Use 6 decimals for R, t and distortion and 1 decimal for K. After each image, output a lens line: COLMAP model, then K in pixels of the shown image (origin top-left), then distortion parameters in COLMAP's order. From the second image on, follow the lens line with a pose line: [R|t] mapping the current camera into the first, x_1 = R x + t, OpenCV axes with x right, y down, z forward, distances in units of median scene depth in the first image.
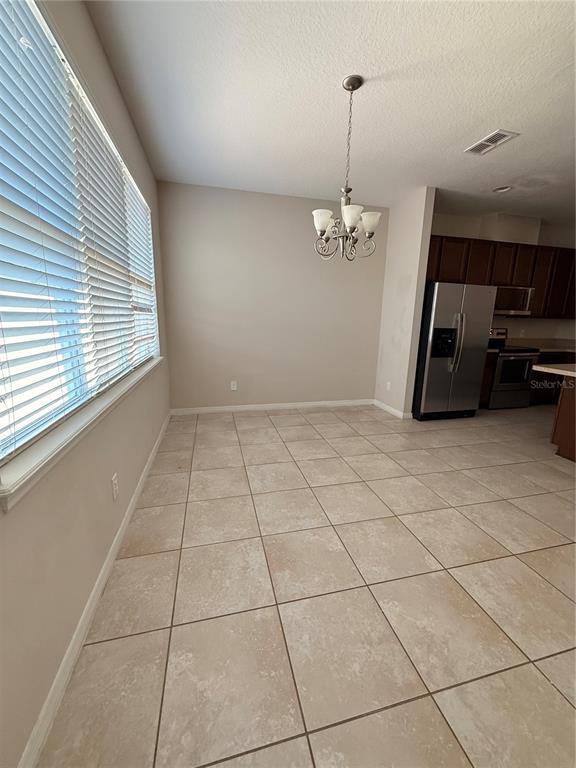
lens RADIAL K [[305.5, 0, 287.1], [0, 305.5, 382.5], [0, 0, 1]] dist [-0.003964, 0.001277]
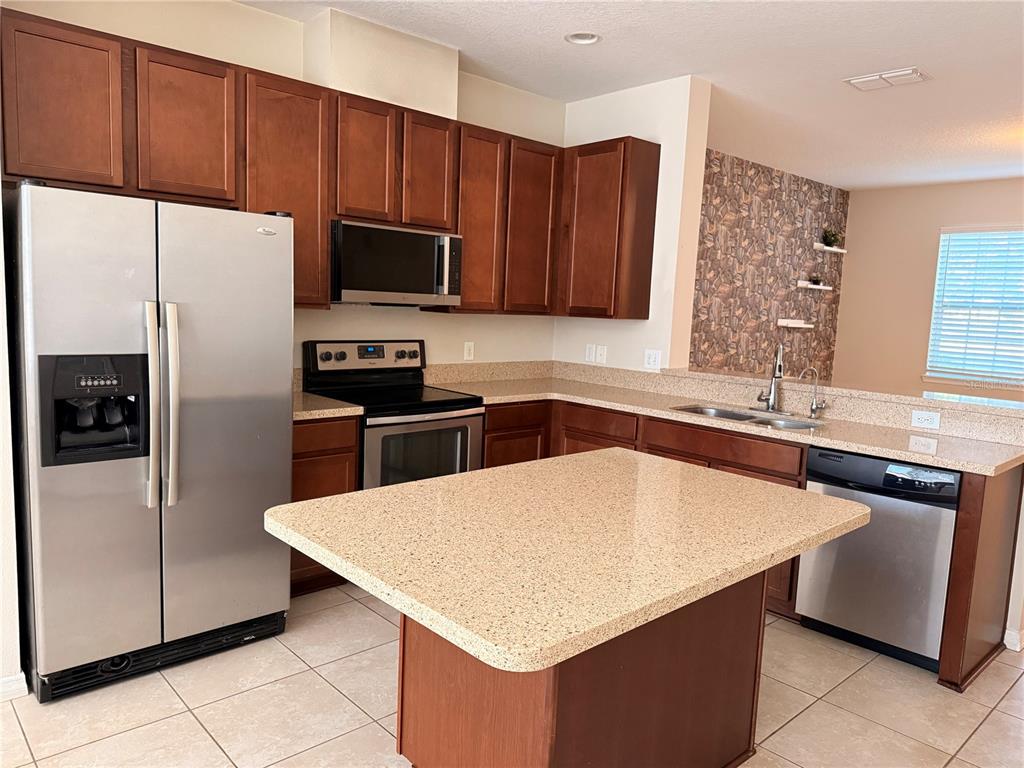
lens RADIAL K [[718.1, 0, 514.6], [0, 718.1, 389.9], [0, 0, 1]] dist [0.043784, -0.059156]
pose [[0.876952, -0.041772, 0.478759, 0.567437], [0.075497, 0.995820, -0.051402, -0.090286], [-0.474611, 0.081222, 0.876440, 0.273905]]
